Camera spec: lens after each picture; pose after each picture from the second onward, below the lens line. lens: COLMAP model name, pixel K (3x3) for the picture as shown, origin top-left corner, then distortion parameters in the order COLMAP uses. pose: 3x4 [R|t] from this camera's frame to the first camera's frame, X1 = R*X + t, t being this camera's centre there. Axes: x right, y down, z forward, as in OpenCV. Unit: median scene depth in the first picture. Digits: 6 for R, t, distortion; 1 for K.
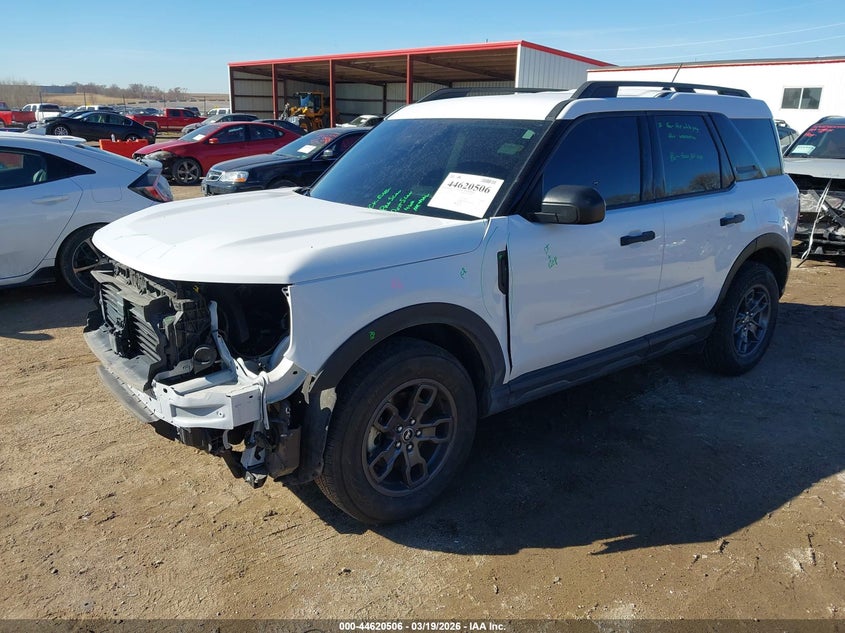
lens RADIAL K [[634.3, 0, 422.5], [0, 634.3, 316.5], [0, 0, 1]] dist [0.001667, -0.000407]
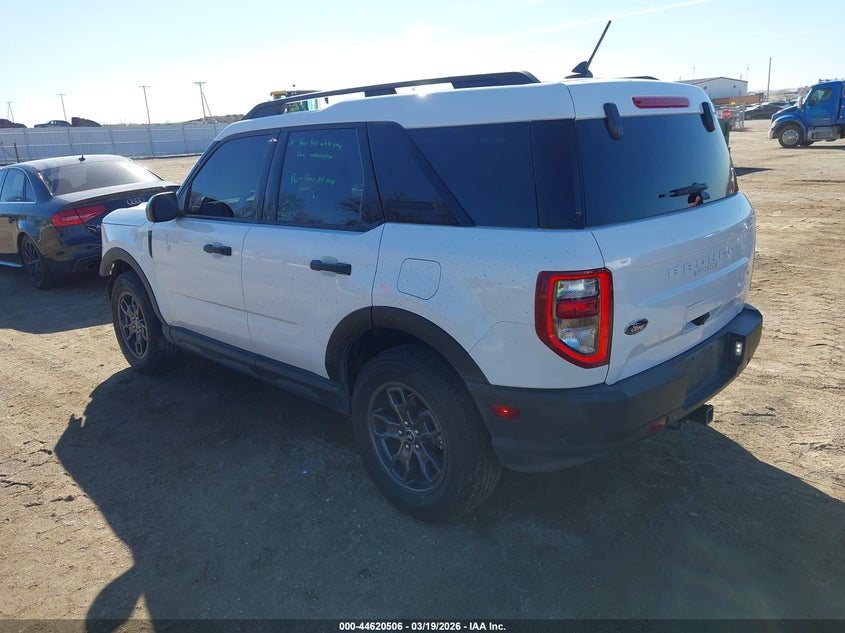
lens RADIAL K [[679.8, 0, 422.5], [0, 679.8, 316.5], [0, 0, 1]] dist [0.003960, 0.001322]
pose [[0.133520, 0.267105, -0.954373, 1.338154], [-0.232634, 0.944536, 0.231806, -0.321602], [0.963356, 0.191069, 0.188252, 1.002308]]
